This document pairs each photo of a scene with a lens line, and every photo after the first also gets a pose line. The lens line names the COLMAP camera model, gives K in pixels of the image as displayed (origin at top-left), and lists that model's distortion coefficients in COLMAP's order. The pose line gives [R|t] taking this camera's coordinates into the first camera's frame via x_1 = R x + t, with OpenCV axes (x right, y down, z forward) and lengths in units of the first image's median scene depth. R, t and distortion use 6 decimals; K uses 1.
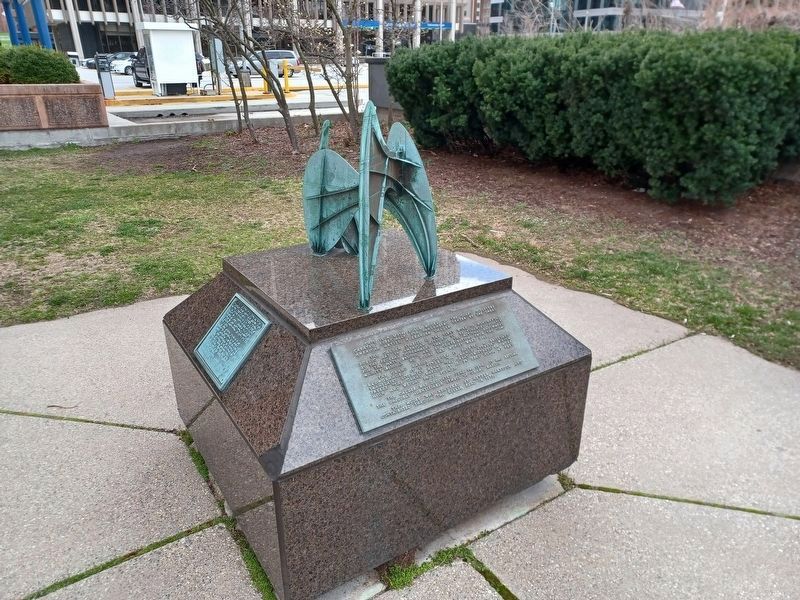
lens RADIAL K [[584.5, 0, 398.6], [0, 584.5, 300.6], [0, 0, 1]] dist [0.022744, -0.000998]
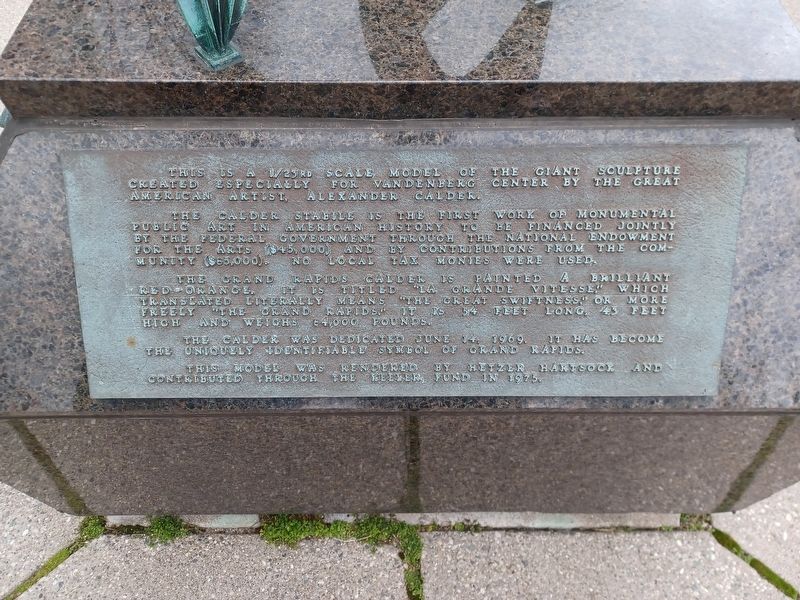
lens RADIAL K [[584.5, 0, 402.3], [0, 584.5, 302.1], [0, 0, 1]] dist [0.022744, -0.000998]
pose [[0.838708, 0.462702, -0.287186, 0.165774], [-0.217325, 0.767918, 0.602555, -0.089698], [0.499339, -0.442955, 0.744615, 0.698605]]
